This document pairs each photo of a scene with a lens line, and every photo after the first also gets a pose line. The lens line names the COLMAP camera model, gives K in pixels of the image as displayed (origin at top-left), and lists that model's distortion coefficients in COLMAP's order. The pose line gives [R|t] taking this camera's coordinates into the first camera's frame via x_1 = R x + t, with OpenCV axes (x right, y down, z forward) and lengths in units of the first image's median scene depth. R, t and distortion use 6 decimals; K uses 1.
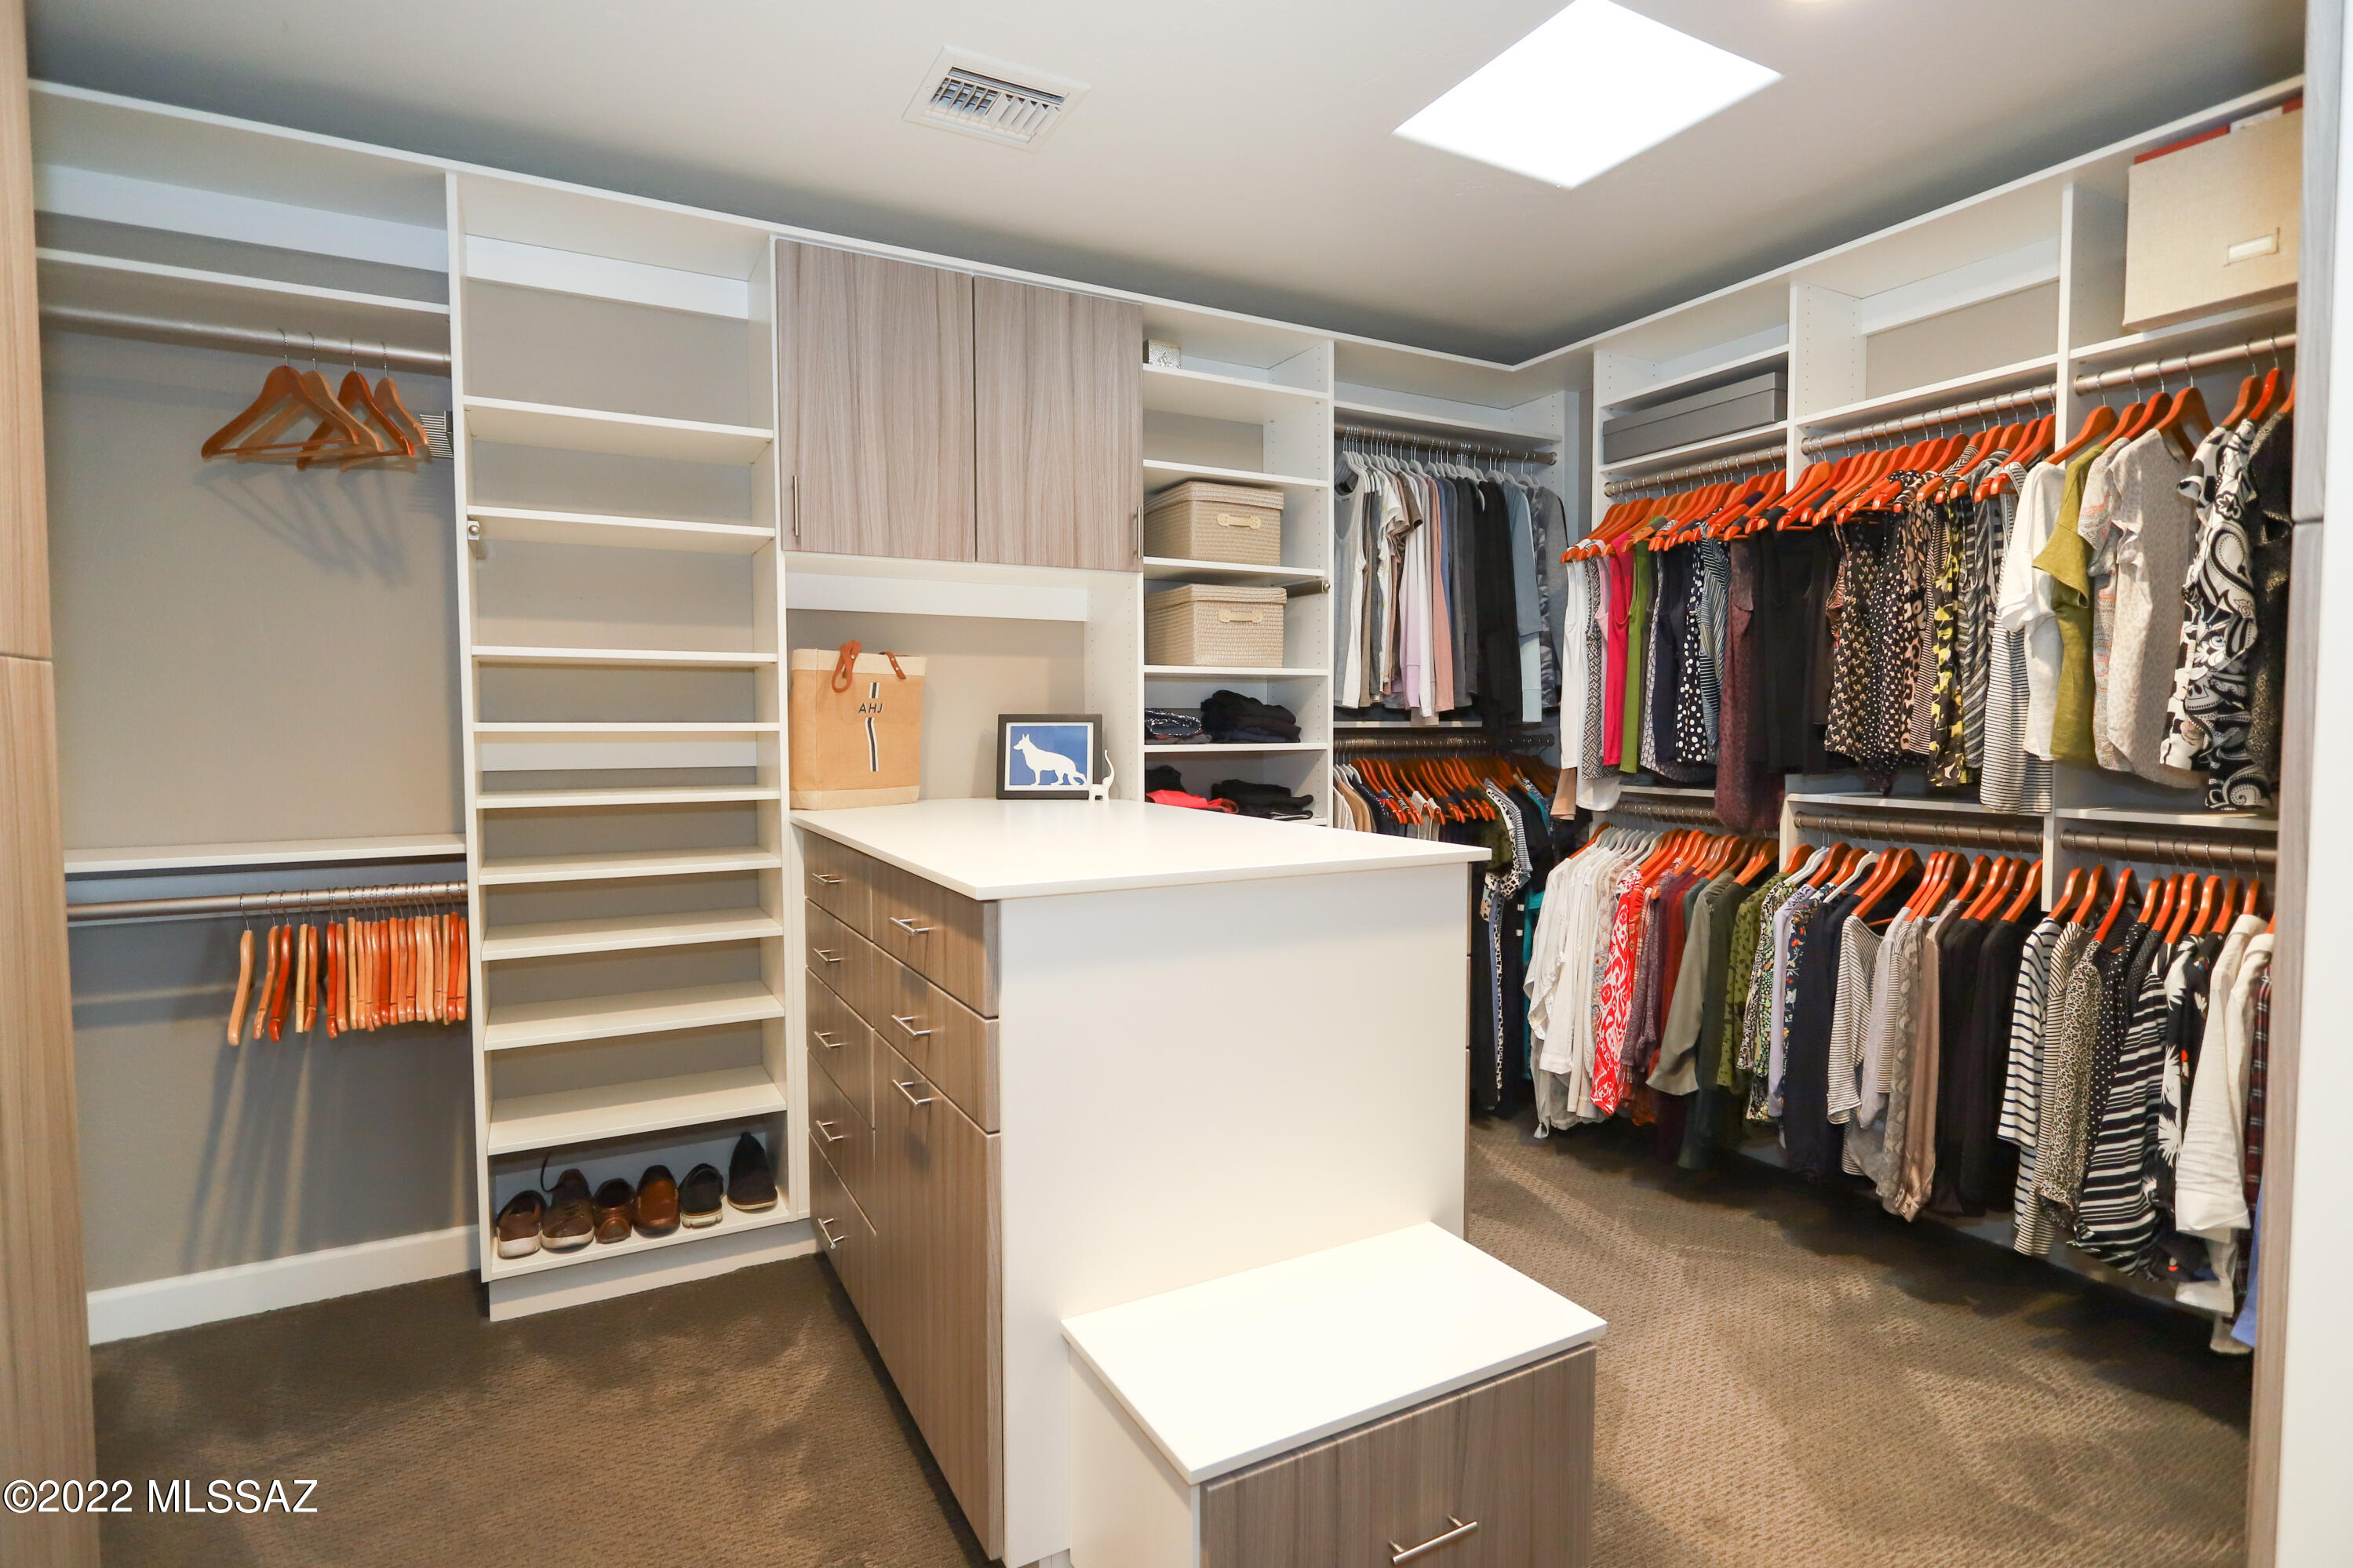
lens RADIAL K [[1141.6, 0, 1172.4], [0, 1141.6, 775.0], [0, 0, 1]] dist [0.000223, 0.000005]
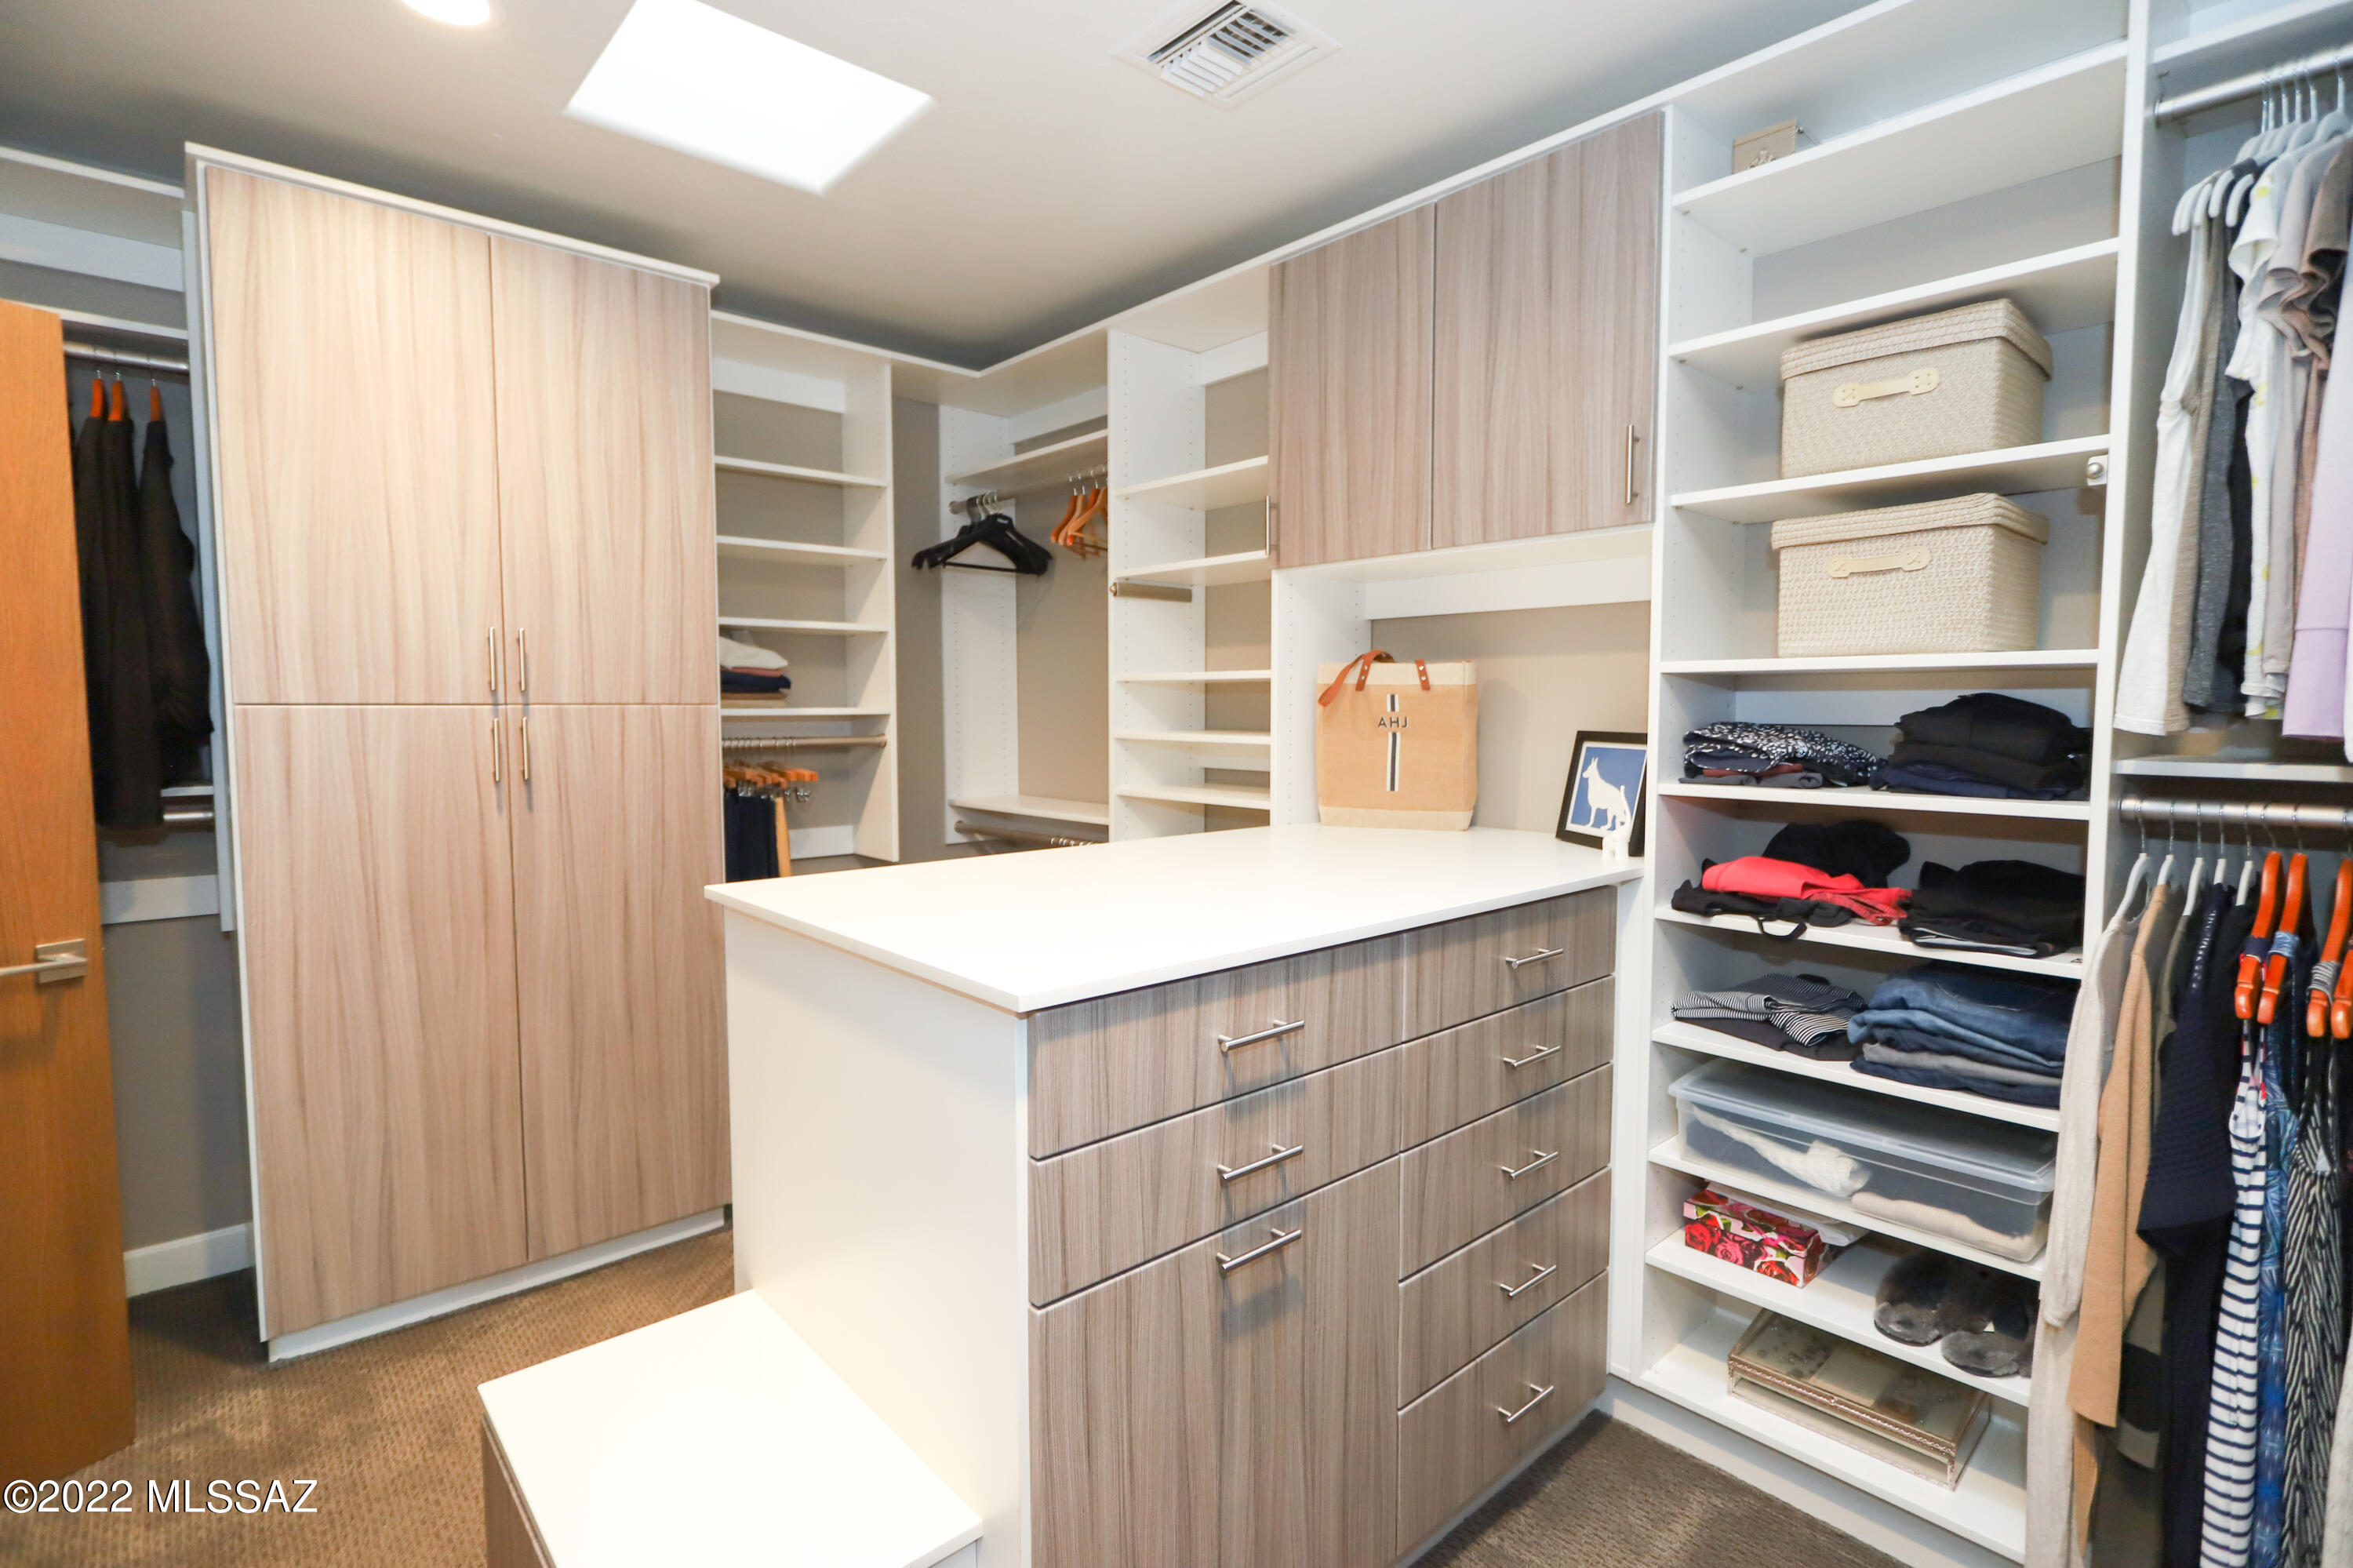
lens RADIAL K [[1141.8, 0, 1175.9], [0, 1141.8, 783.7], [0, 0, 1]] dist [0.000223, 0.000005]
pose [[0.230357, 0.068004, -0.970727, 0.587376], [-0.048477, 0.997119, 0.058349, -0.053635], [0.971898, 0.033617, 0.232990, 0.609862]]
